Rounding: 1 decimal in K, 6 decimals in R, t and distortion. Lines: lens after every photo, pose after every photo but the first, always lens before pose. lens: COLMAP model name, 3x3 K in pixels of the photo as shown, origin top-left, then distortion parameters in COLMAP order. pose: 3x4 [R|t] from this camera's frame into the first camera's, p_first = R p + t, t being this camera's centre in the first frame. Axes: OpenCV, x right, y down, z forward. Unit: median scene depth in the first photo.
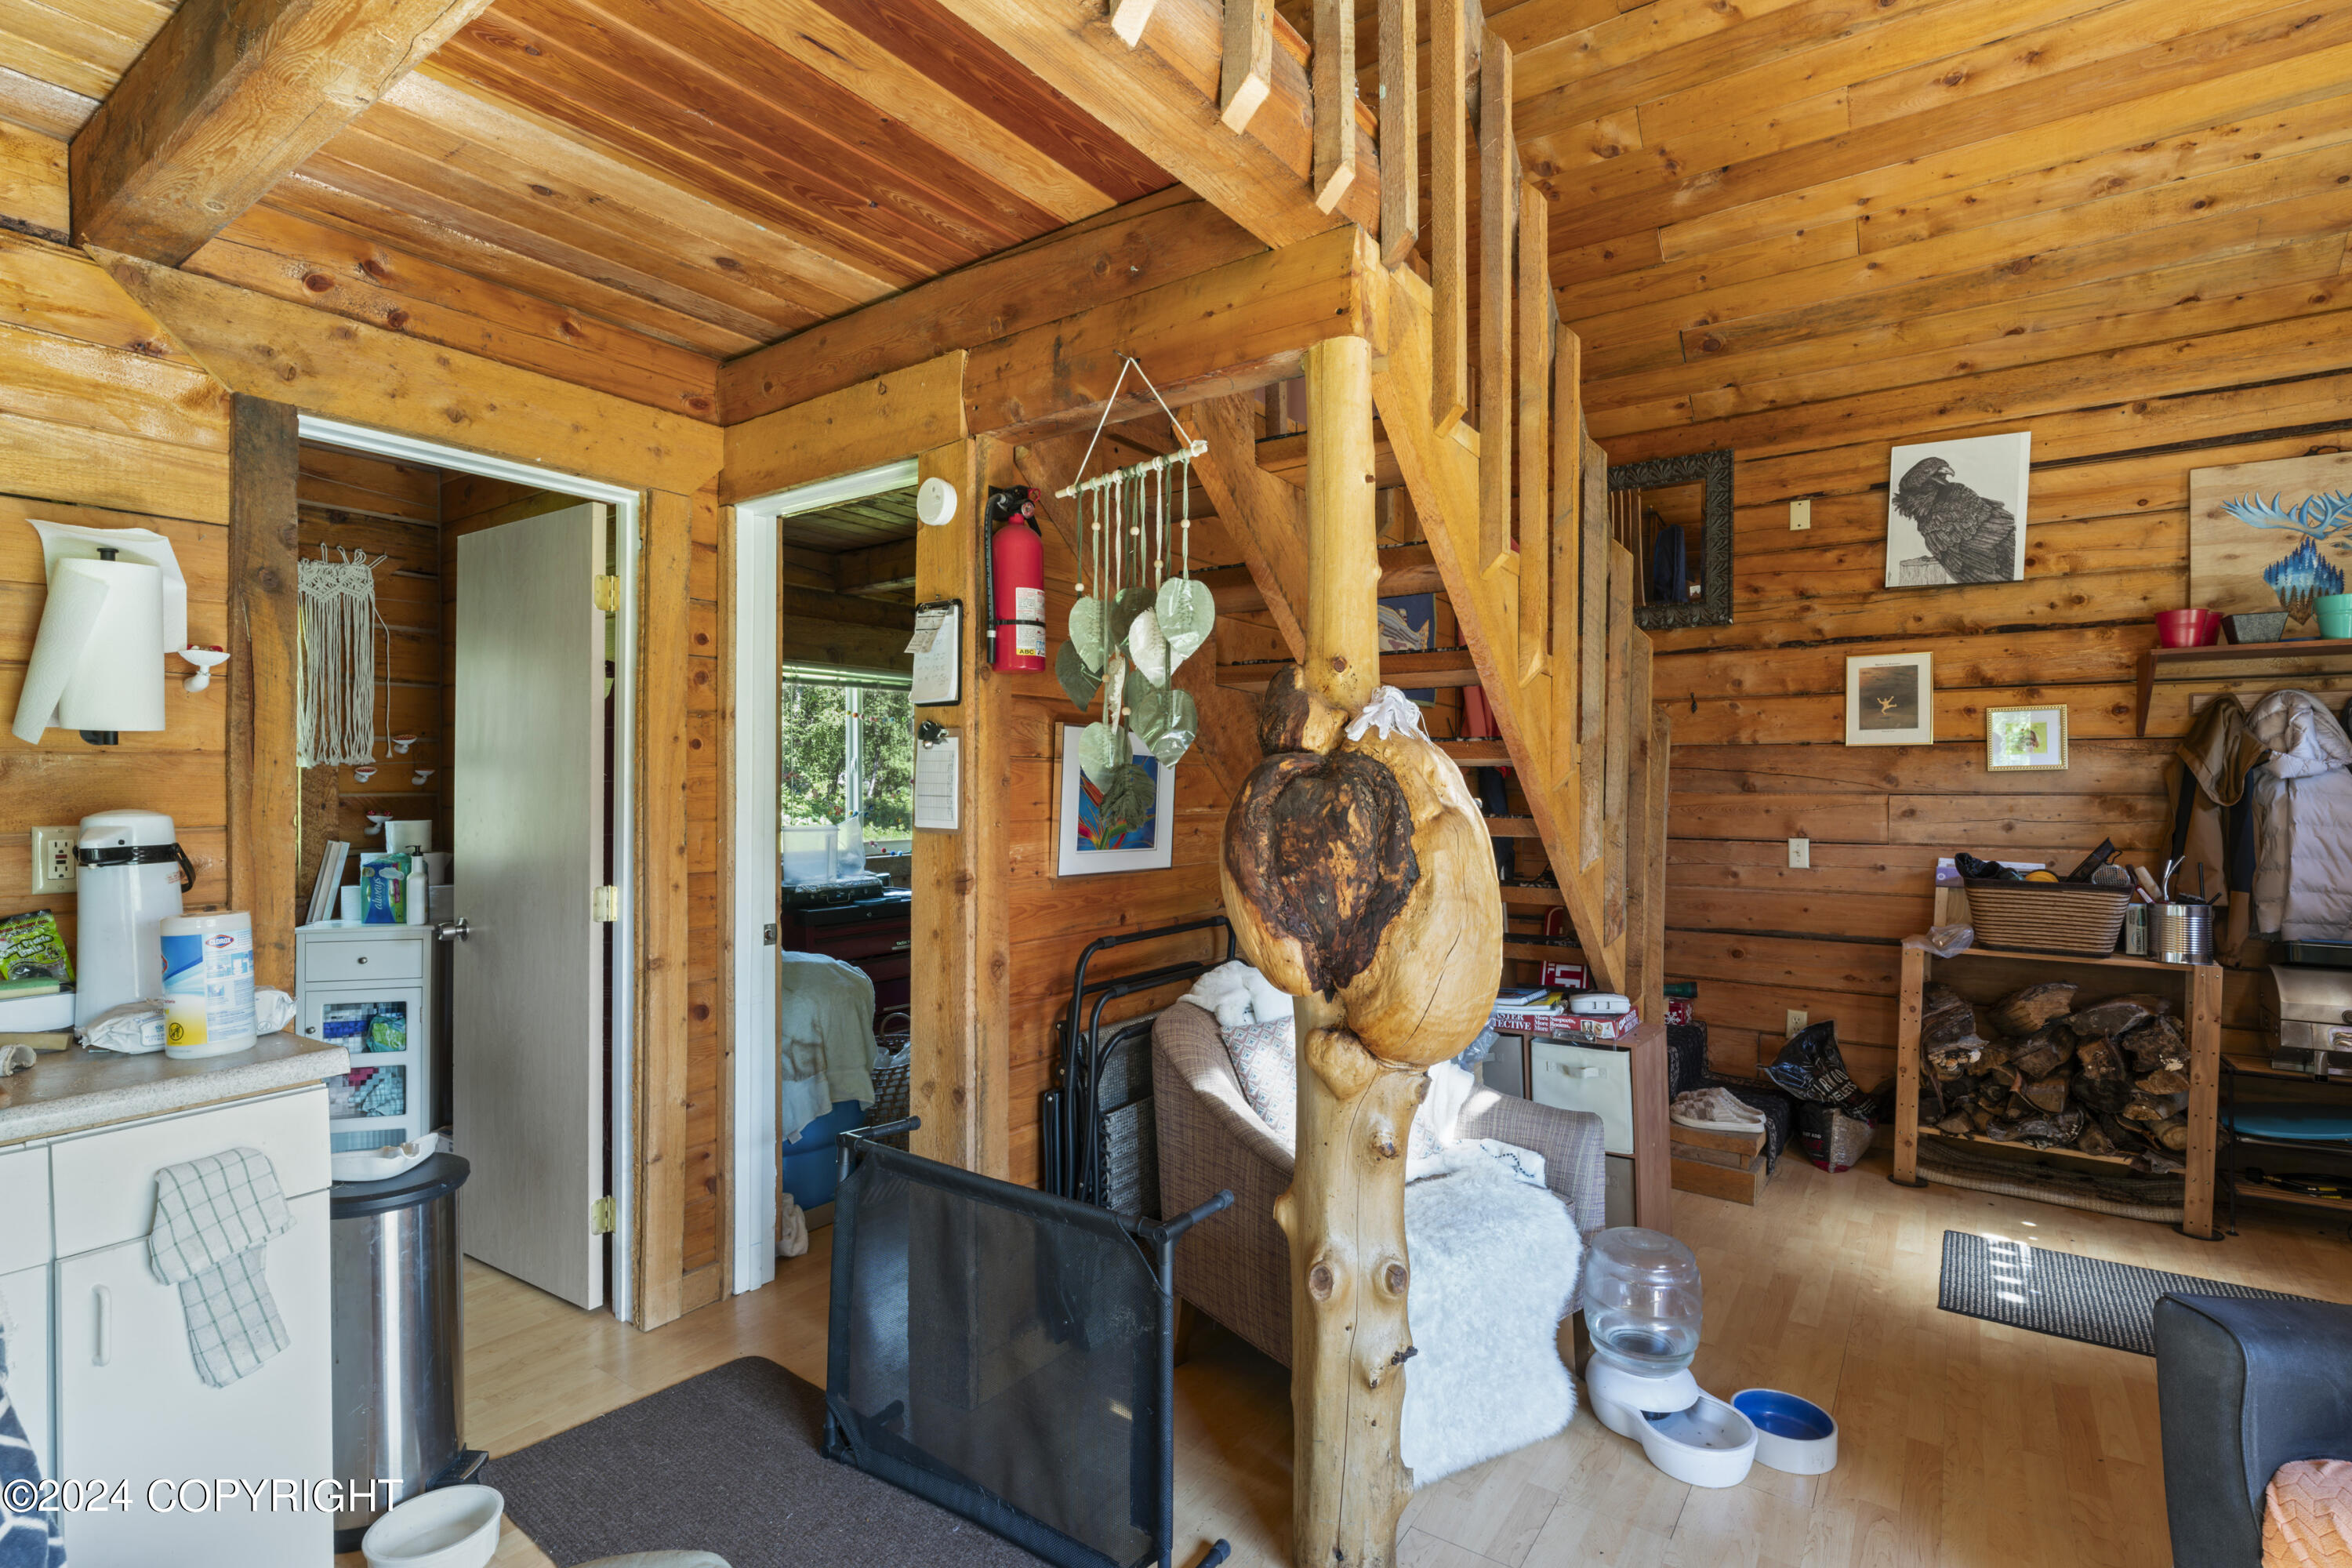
lens RADIAL K [[1124.3, 0, 1171.4], [0, 1124.3, 791.5], [0, 0, 1]] dist [-0.005549, 0.001585]
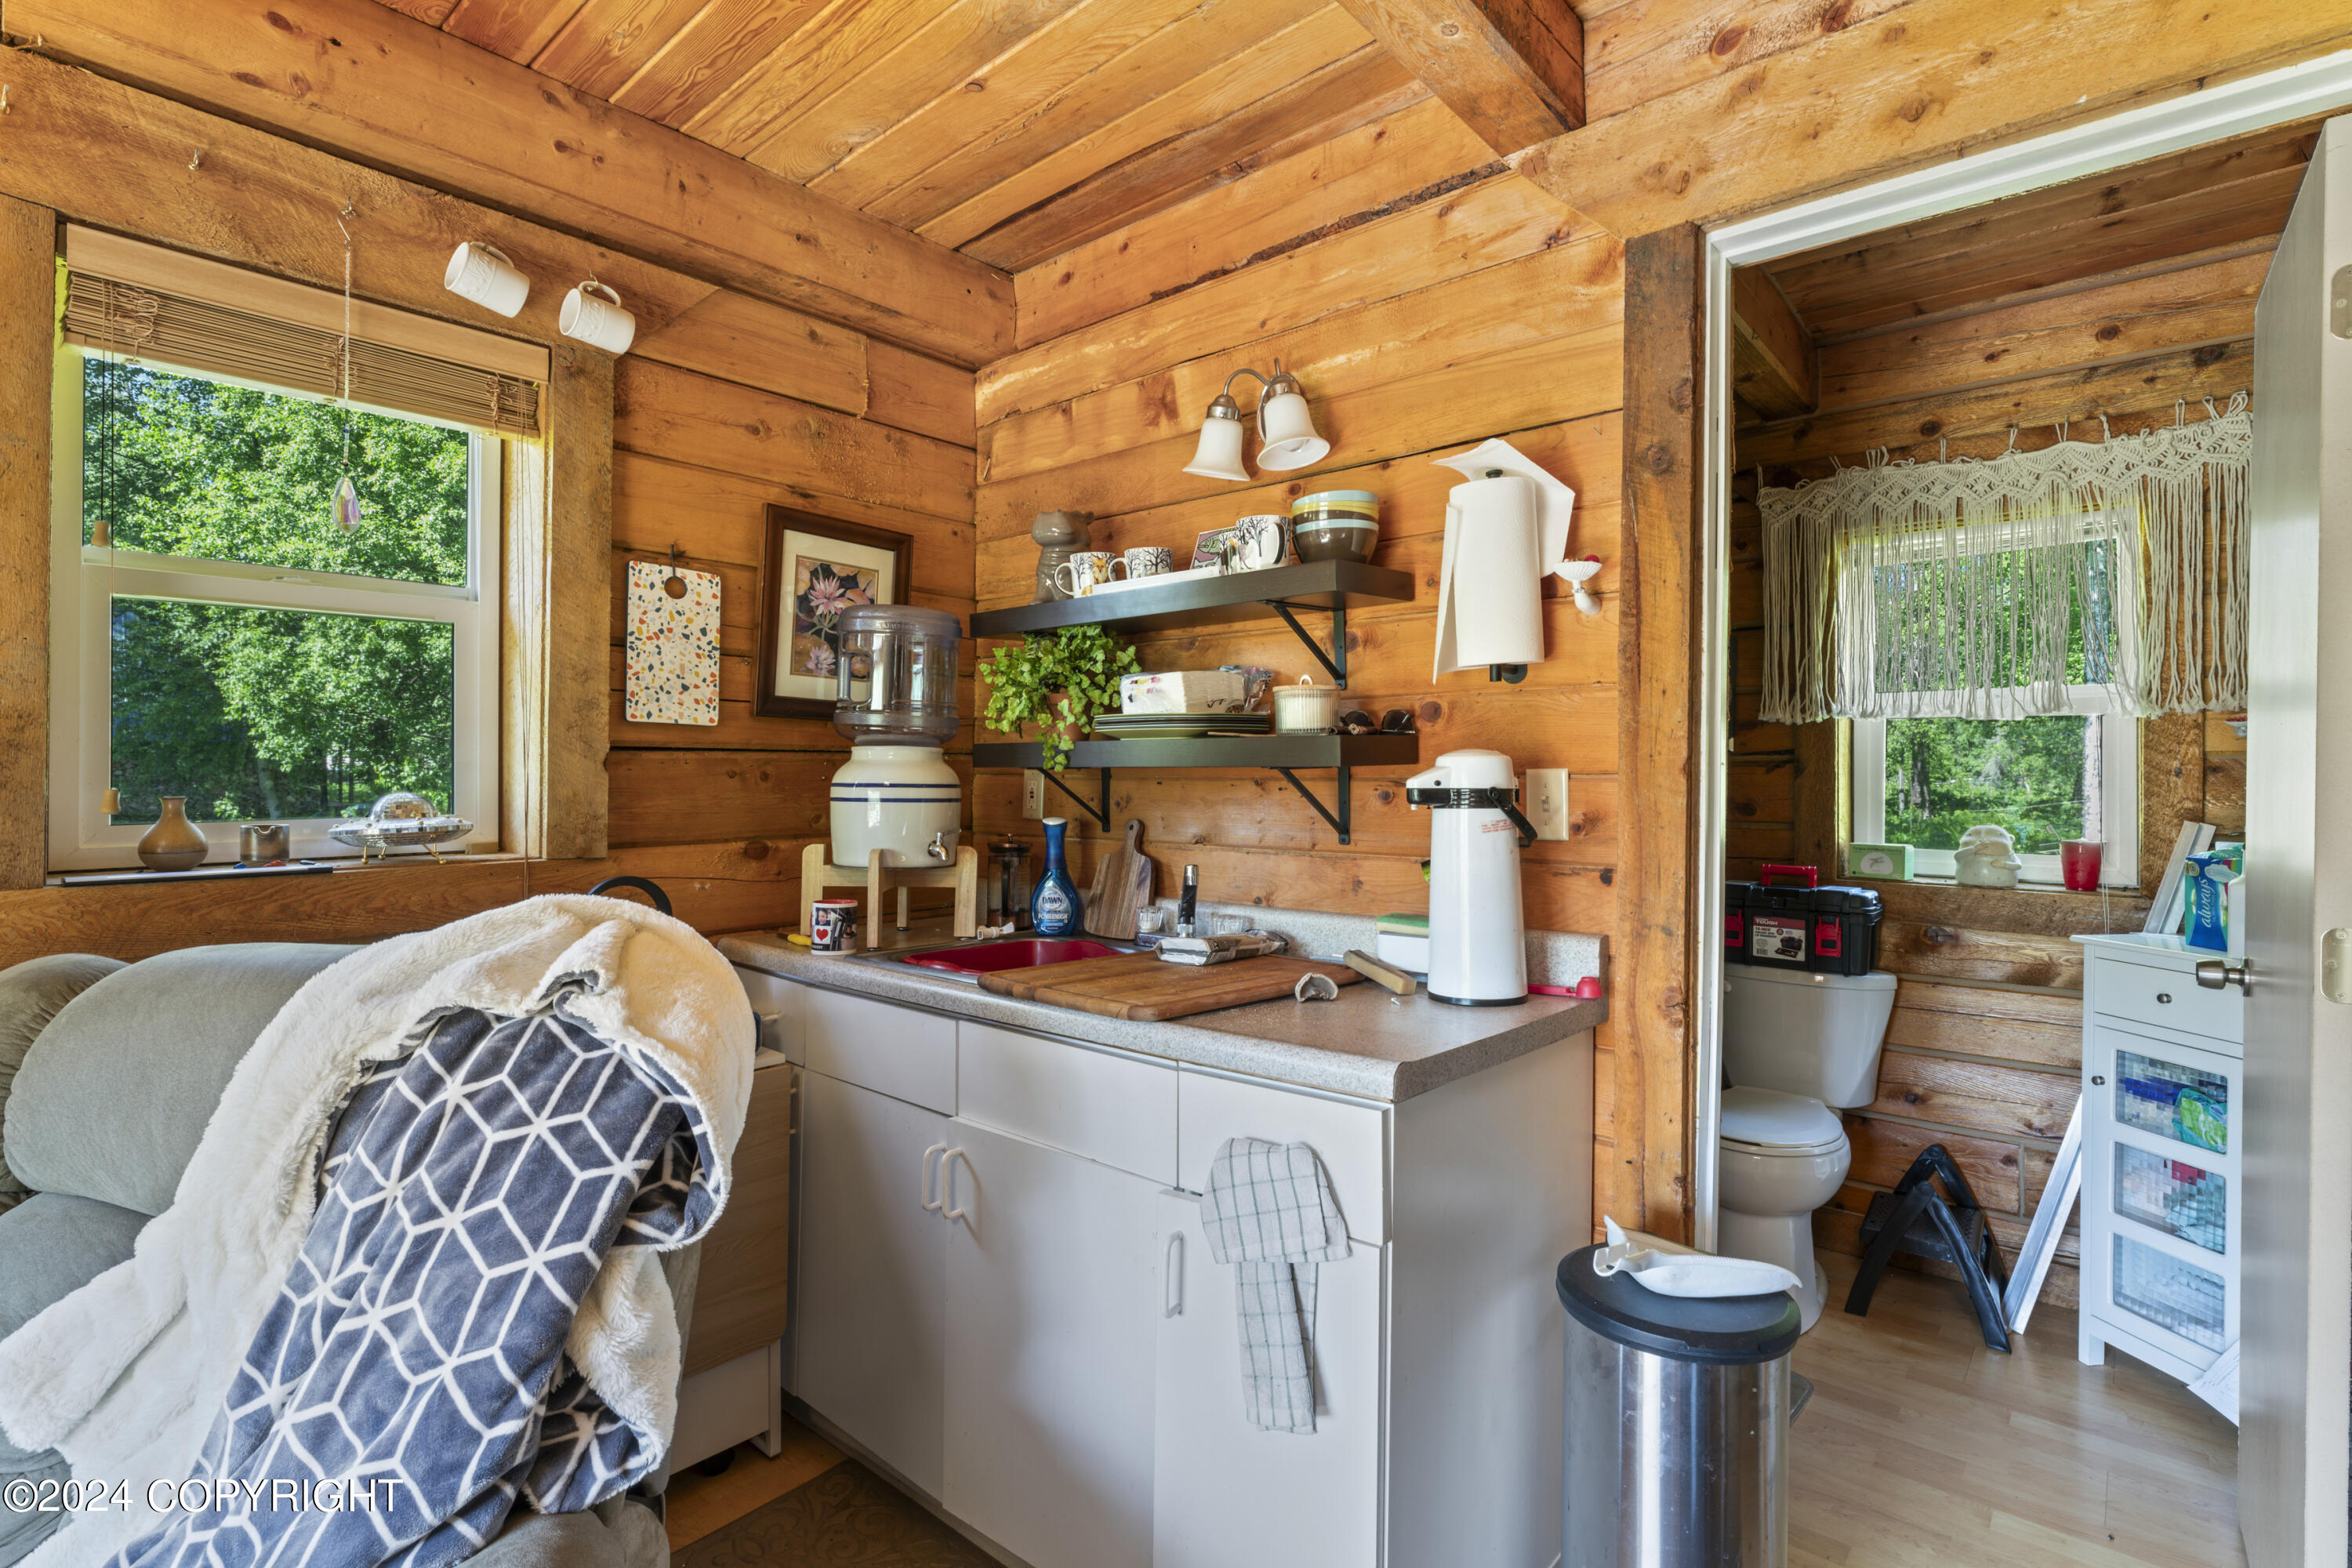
lens RADIAL K [[1124.3, 0, 1184.8], [0, 1124.3, 768.6], [0, 0, 1]] dist [-0.005549, 0.001585]
pose [[-0.091745, -0.005476, -0.995767, 0.003282], [-0.009853, 0.999941, -0.004591, 0.021044], [0.995734, 0.009390, -0.091794, 0.462925]]
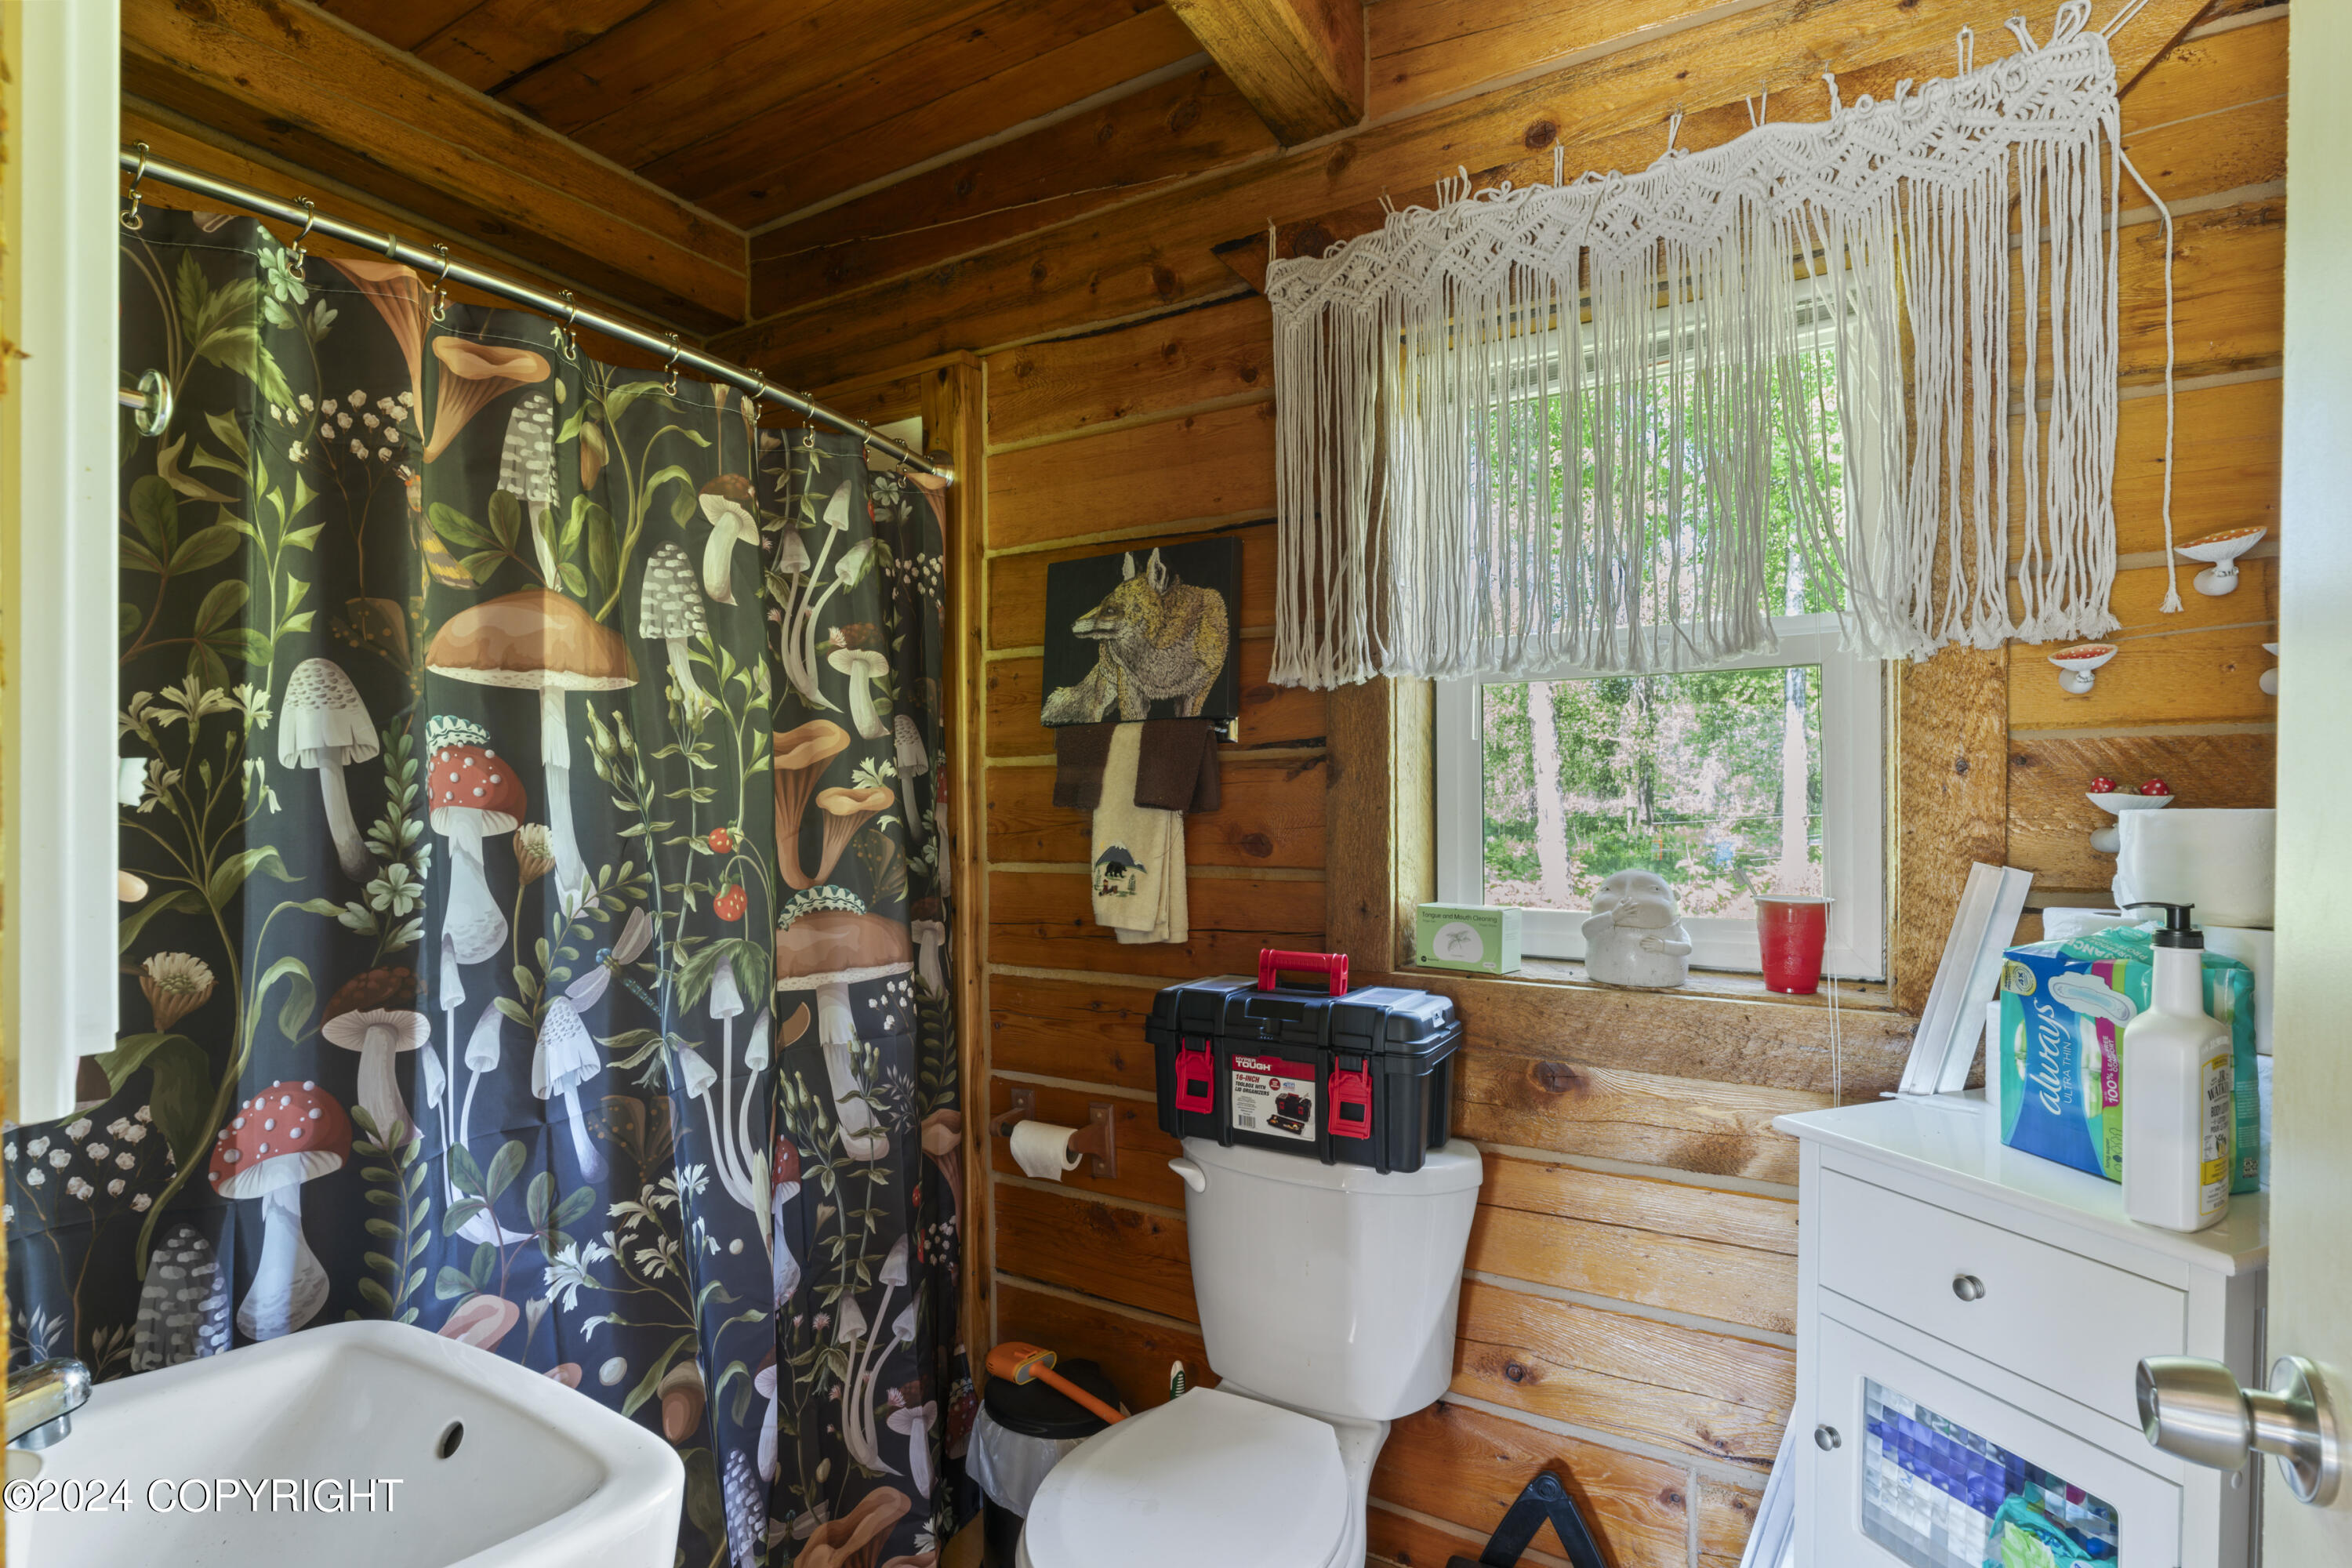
lens RADIAL K [[1124.3, 0, 1183.5], [0, 1124.3, 809.2], [0, 0, 1]] dist [-0.005549, 0.001585]
pose [[0.093170, 0.008283, -0.995616, -0.442605], [0.000494, 0.999965, 0.008366, 0.024753], [0.995650, -0.001272, 0.093162, 0.752729]]
